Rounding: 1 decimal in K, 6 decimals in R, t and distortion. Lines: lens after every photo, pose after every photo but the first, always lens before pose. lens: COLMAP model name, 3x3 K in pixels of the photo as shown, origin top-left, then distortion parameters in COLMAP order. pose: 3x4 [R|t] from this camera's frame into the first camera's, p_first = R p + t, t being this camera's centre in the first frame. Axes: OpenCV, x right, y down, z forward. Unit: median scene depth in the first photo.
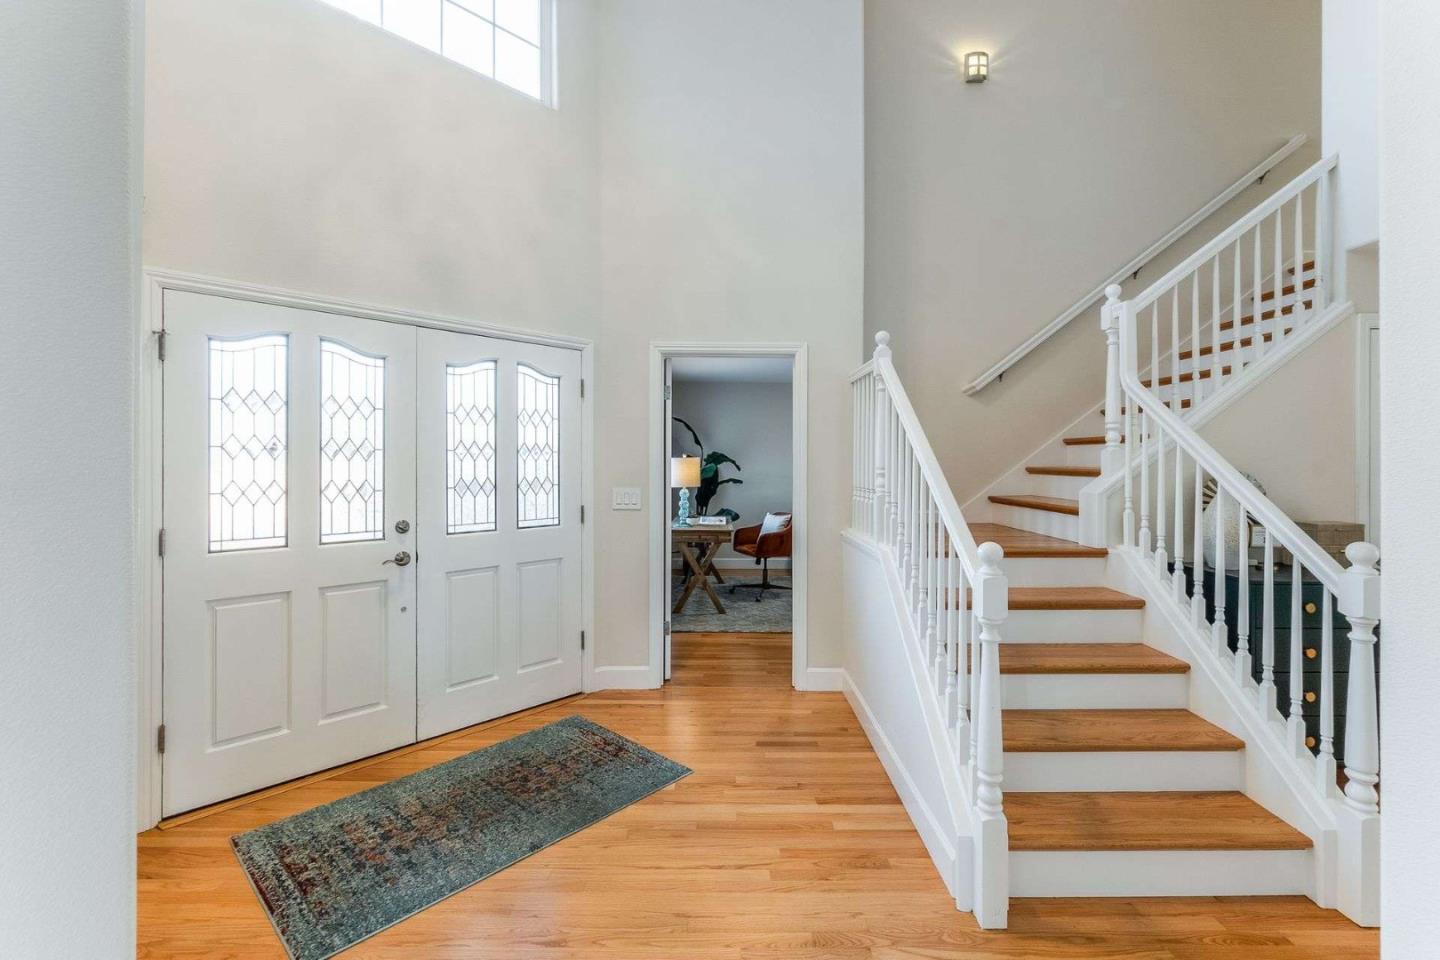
lens RADIAL K [[613.3, 0, 723.9], [0, 613.3, 470.8], [0, 0, 1]] dist [0.000461, -0.000196]
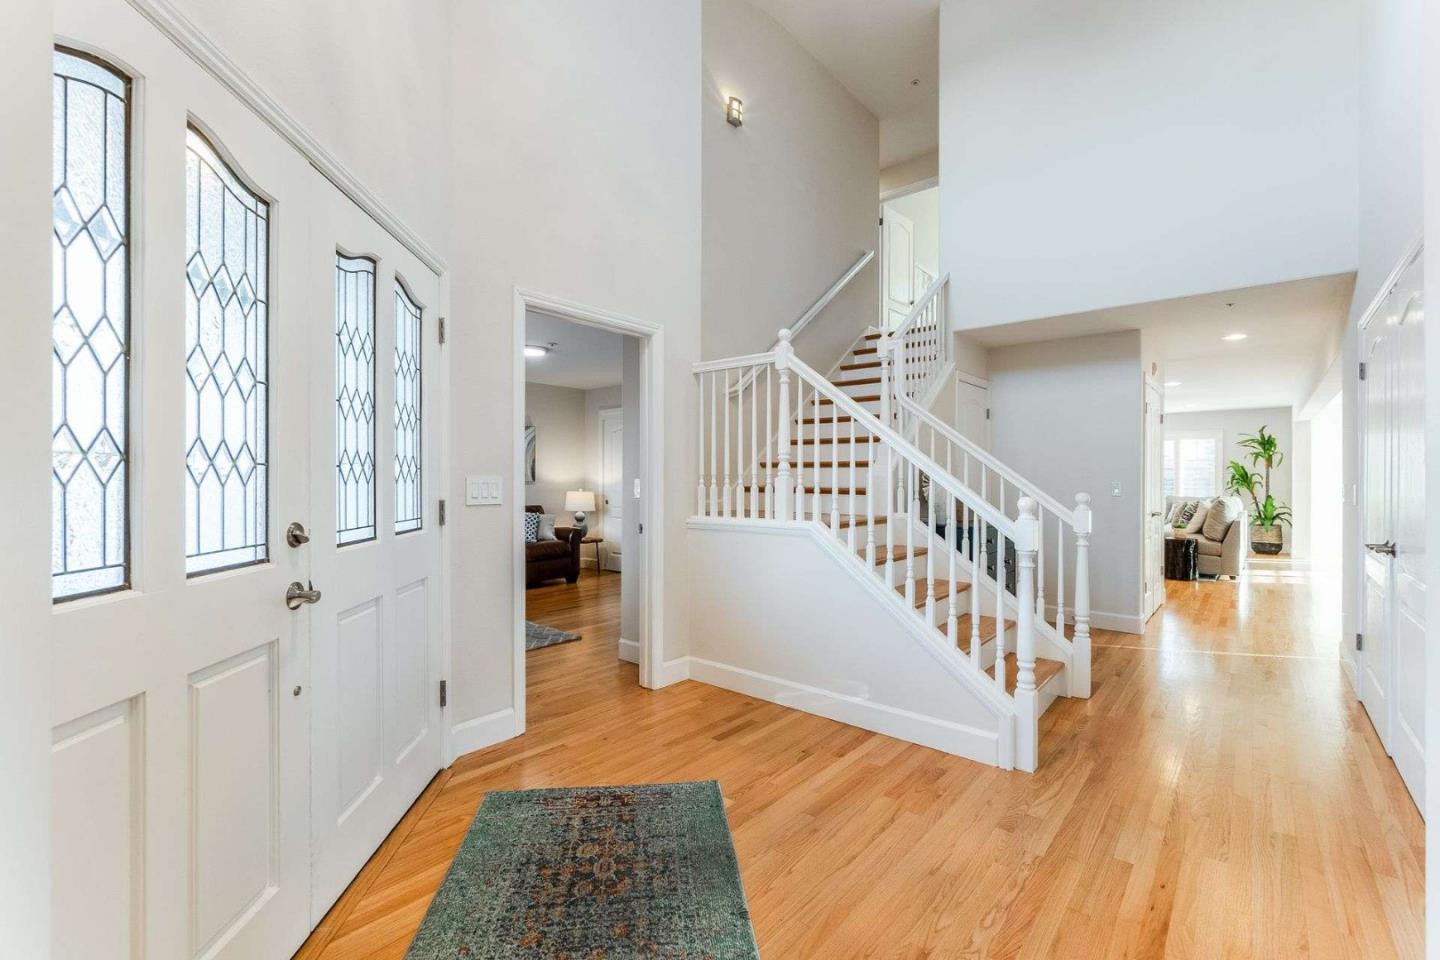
lens RADIAL K [[613.3, 0, 723.8], [0, 613.3, 483.1], [0, 0, 1]] dist [0.000461, -0.000196]
pose [[0.666456, -0.009001, 0.745490, -0.670857], [0.012430, 0.999922, 0.000961, 0.050389], [-0.745441, 0.008626, 0.666516, 0.371562]]
